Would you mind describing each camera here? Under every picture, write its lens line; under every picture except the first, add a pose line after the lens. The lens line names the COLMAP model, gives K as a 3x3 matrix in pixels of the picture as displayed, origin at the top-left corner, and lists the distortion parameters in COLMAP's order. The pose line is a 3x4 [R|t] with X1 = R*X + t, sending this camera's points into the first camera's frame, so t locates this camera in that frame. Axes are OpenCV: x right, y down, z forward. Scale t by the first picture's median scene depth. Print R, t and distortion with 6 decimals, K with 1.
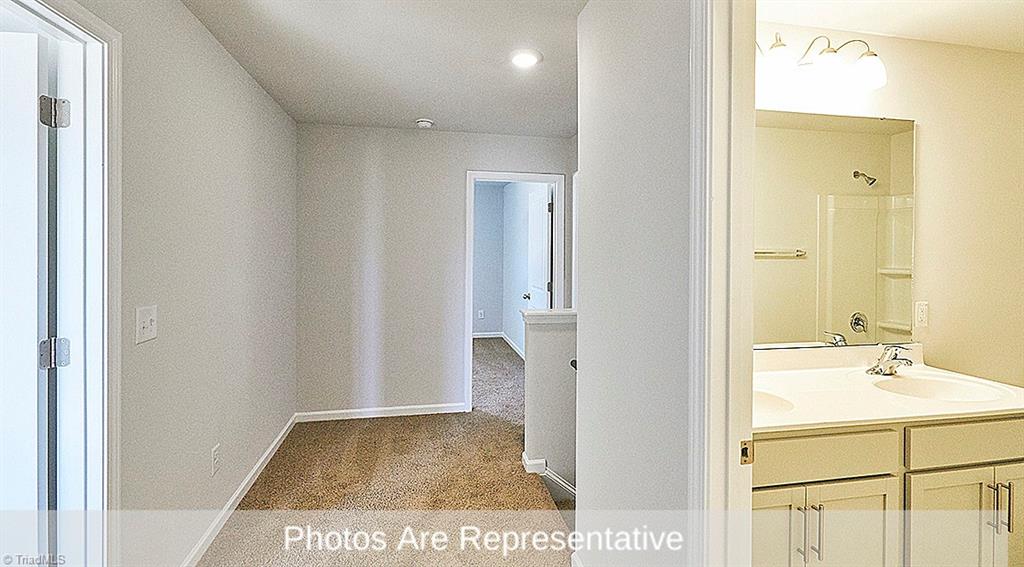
lens RADIAL K [[461.6, 0, 508.3], [0, 461.6, 256.0], [0, 0, 1]] dist [-0.000582, 0.001295]
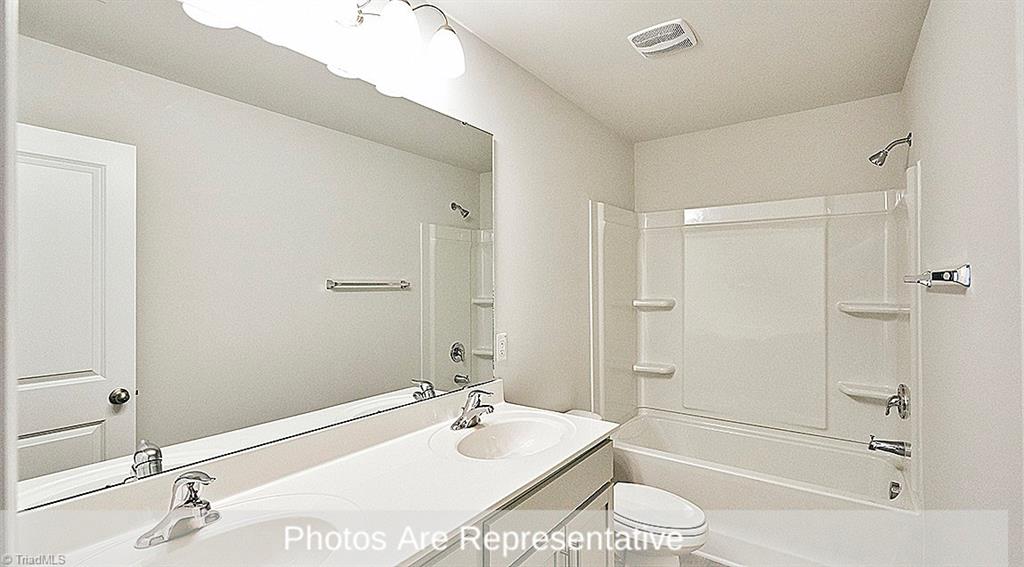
lens RADIAL K [[461.6, 0, 533.3], [0, 461.6, 277.0], [0, 0, 1]] dist [-0.000582, 0.001295]
pose [[0.702488, 0.003755, 0.711686, 0.167159], [0.016670, 0.999625, -0.021729, 0.003979], [-0.711500, 0.027128, 0.702162, 0.179585]]
